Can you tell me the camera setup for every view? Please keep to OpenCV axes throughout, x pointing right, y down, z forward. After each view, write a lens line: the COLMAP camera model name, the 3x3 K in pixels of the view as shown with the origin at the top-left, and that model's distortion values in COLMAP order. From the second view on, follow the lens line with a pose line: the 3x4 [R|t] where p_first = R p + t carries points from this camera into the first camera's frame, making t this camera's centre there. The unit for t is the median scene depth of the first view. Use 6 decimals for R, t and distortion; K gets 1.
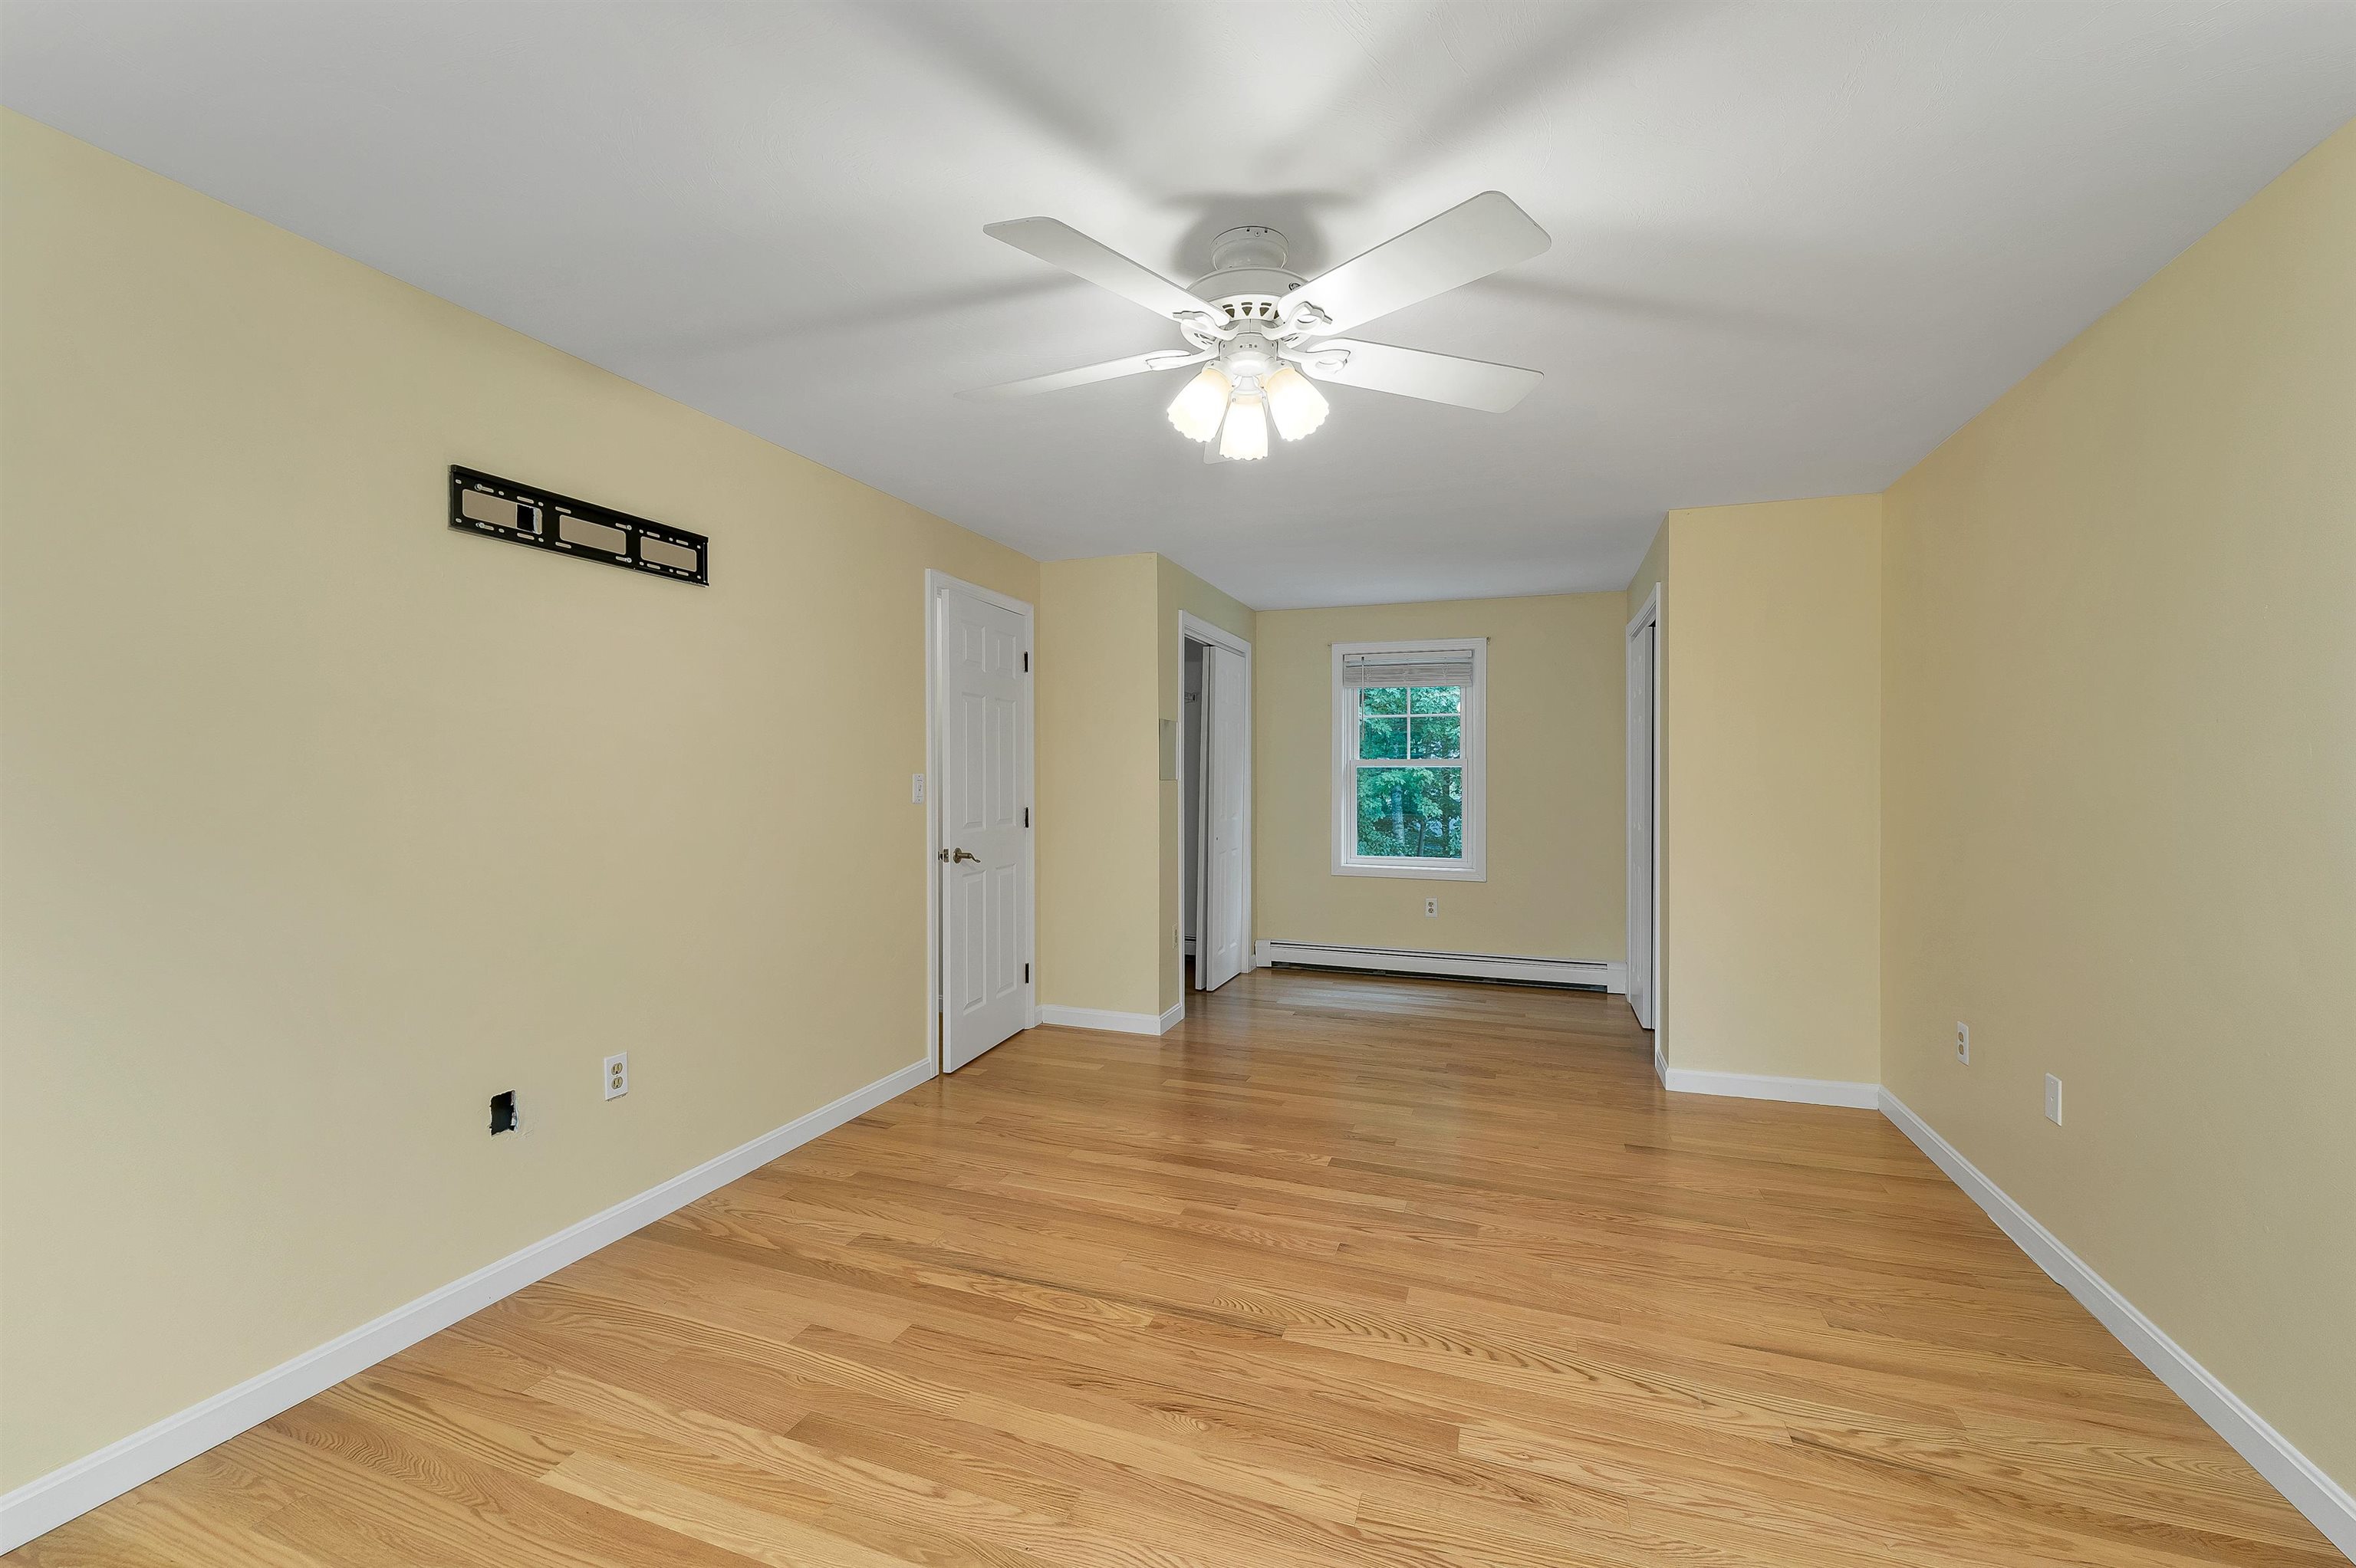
lens RADIAL K [[973.2, 0, 1167.1], [0, 973.2, 778.6], [0, 0, 1]] dist [0.002093, 0.000008]
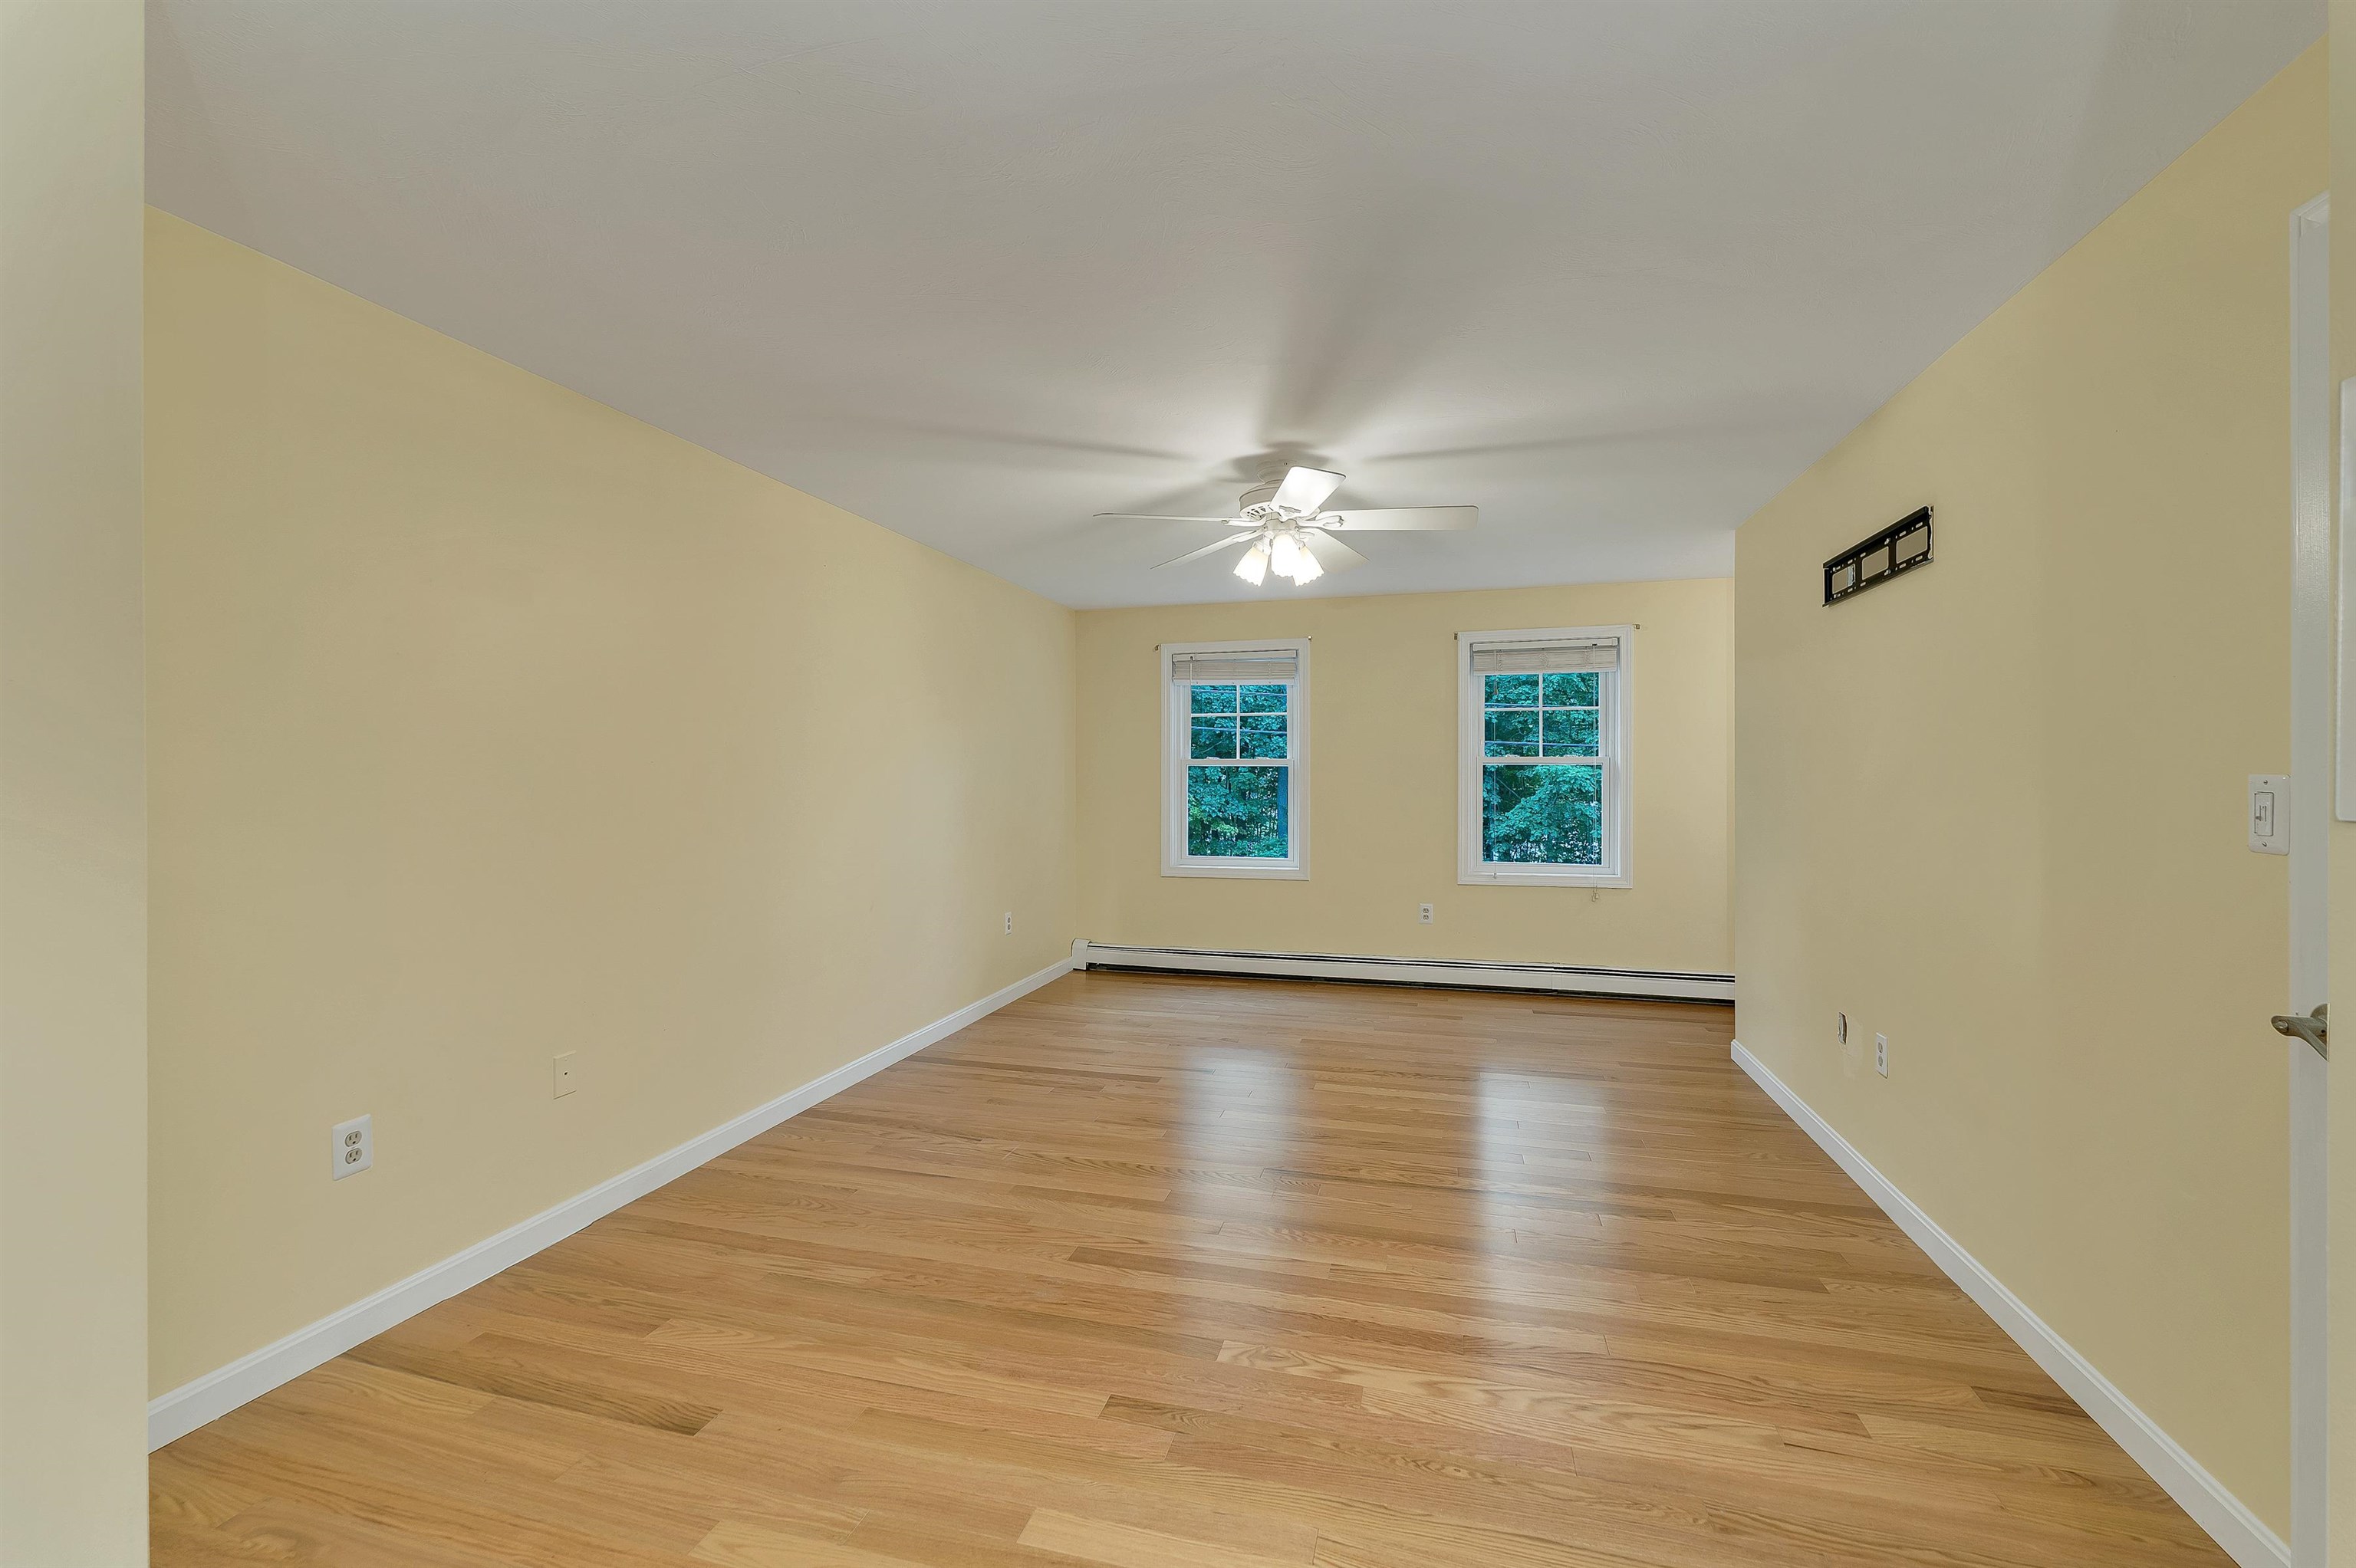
lens RADIAL K [[981.9, 0, 1177.6], [0, 981.9, 767.8], [0, 0, 1]] dist [0.001755, 0.000154]
pose [[-0.996276, -0.001730, -0.086204, 0.306640], [-0.001557, 0.999997, -0.002071, -0.009629], [0.086207, -0.001929, -0.996275, 2.009621]]
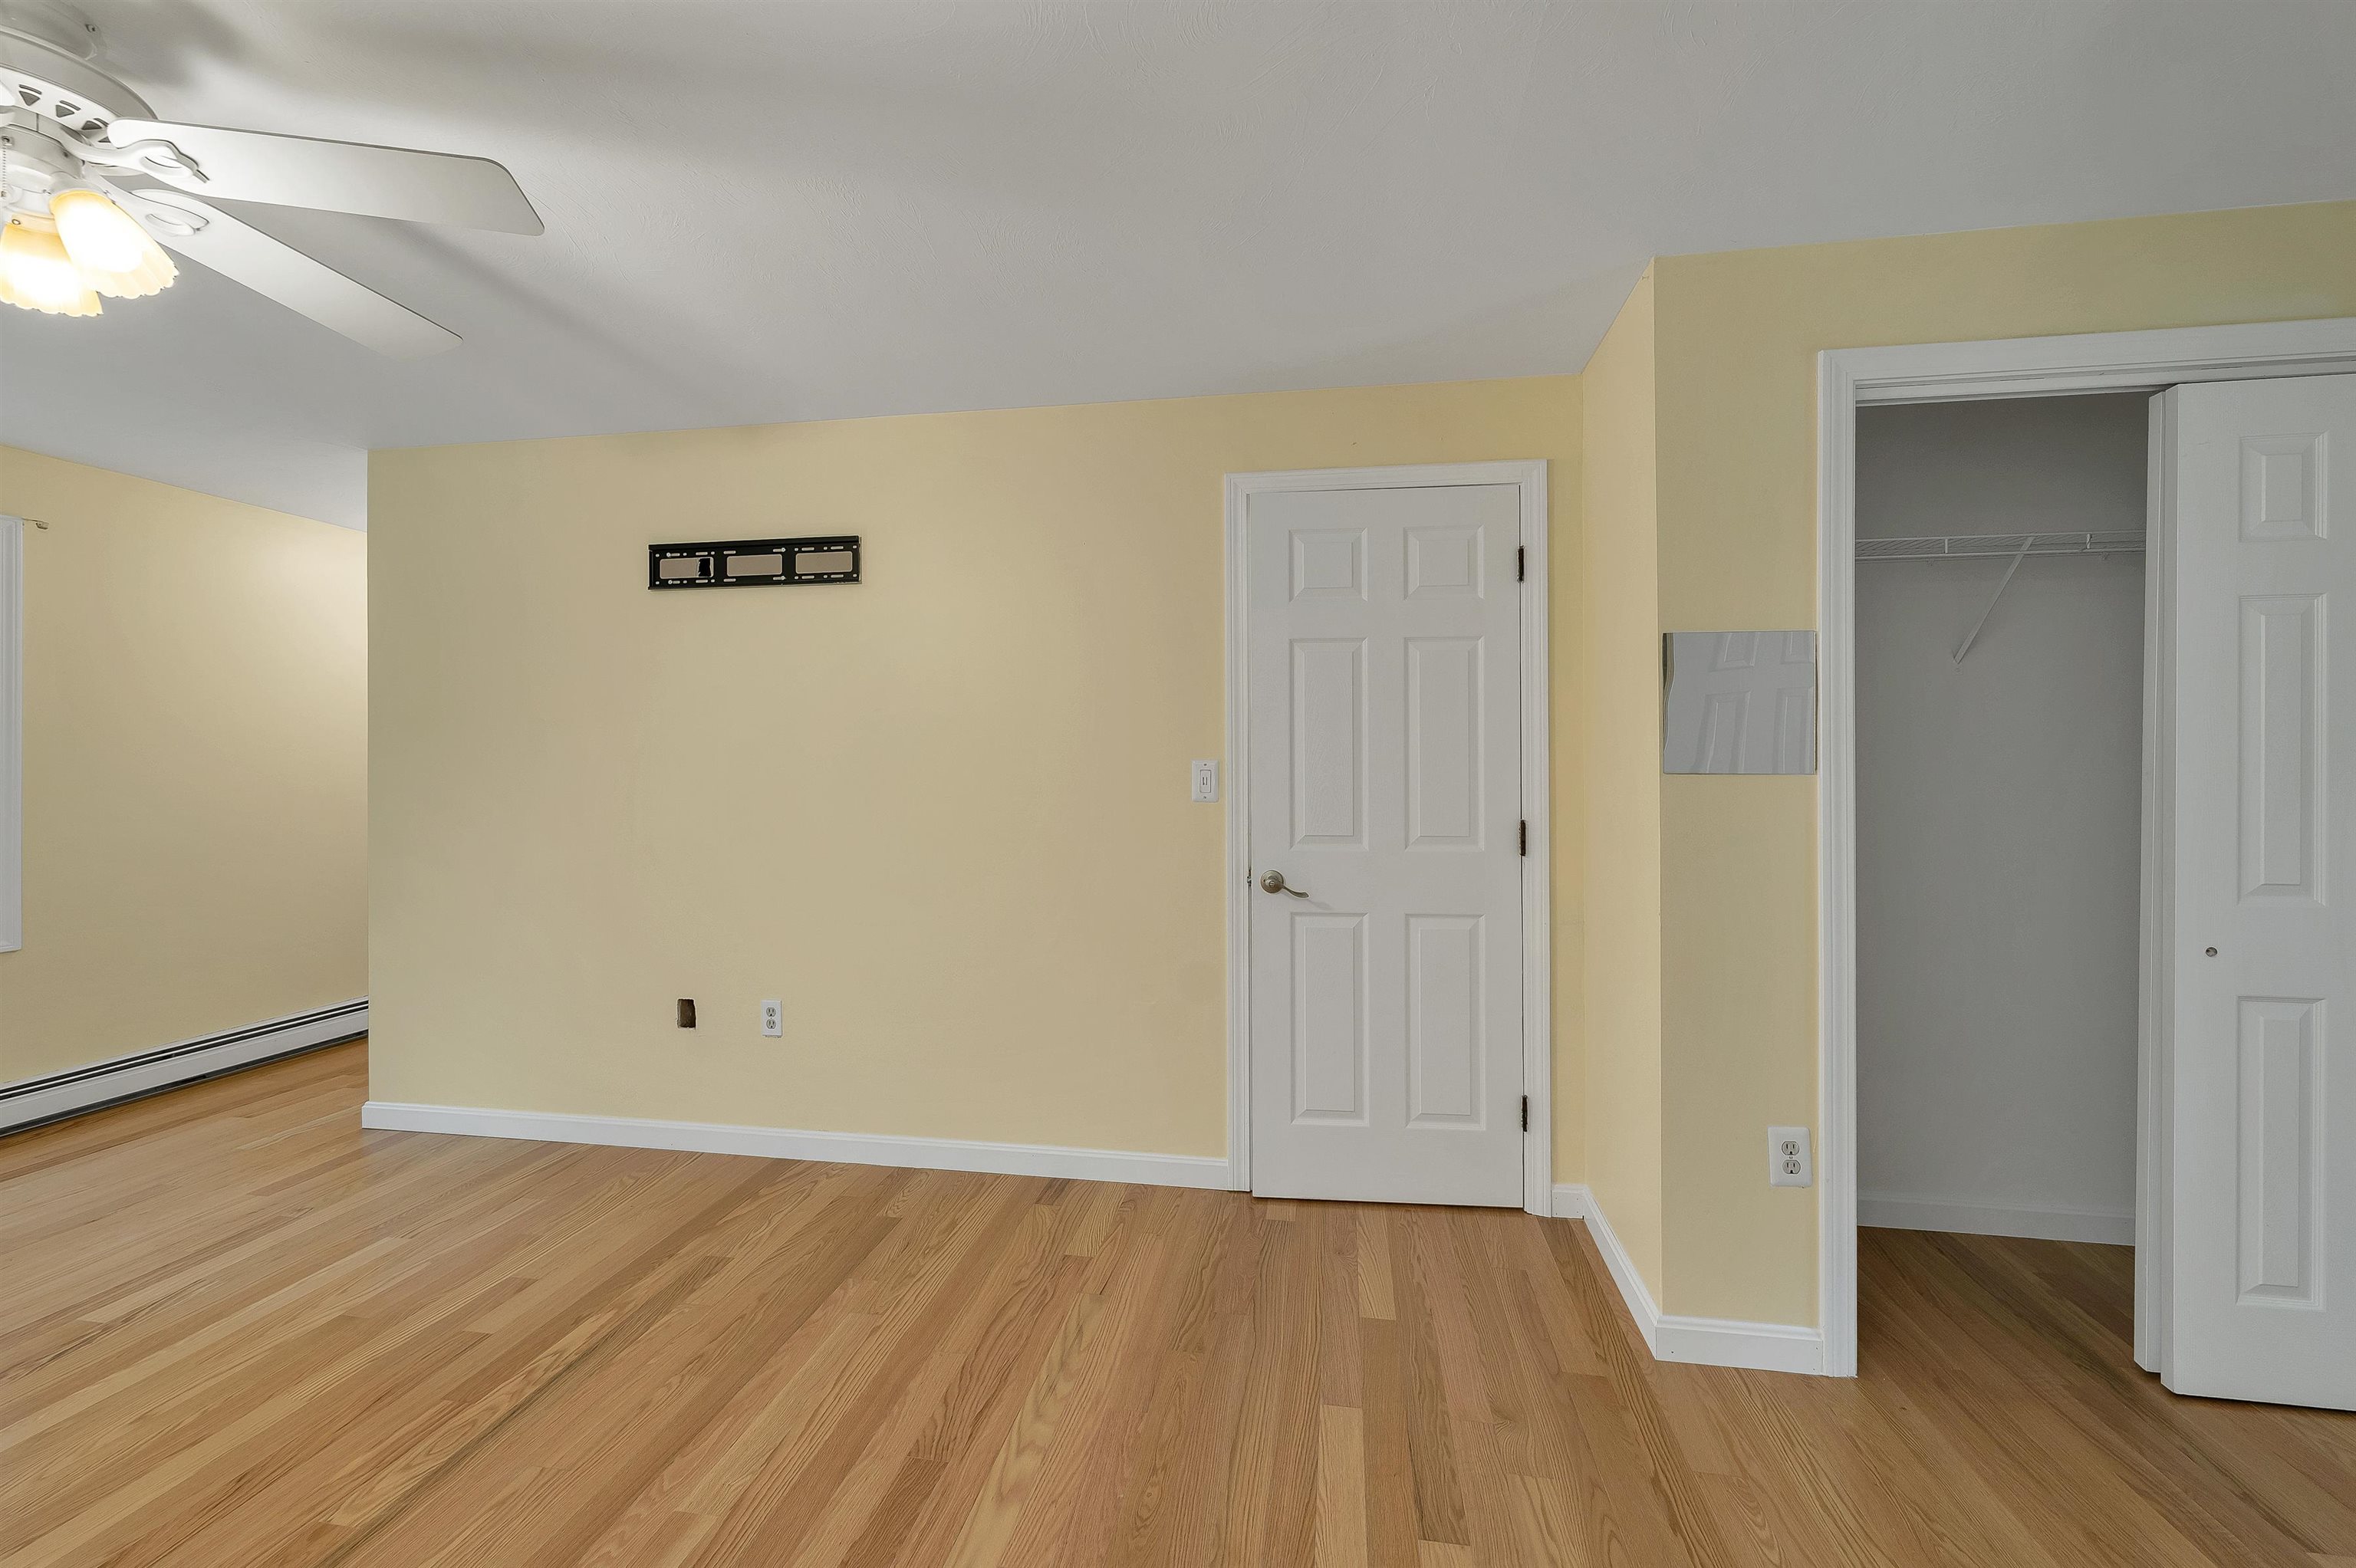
lens RADIAL K [[976.8, 0, 1171.9], [0, 976.8, 768.2], [0, 0, 1]] dist [0.000039, 0.000171]
pose [[0.184350, 0.004253, -0.982852, 0.681161], [-0.004860, 0.999982, 0.003416, -0.003928], [0.982849, 0.004147, 0.184367, 1.249326]]
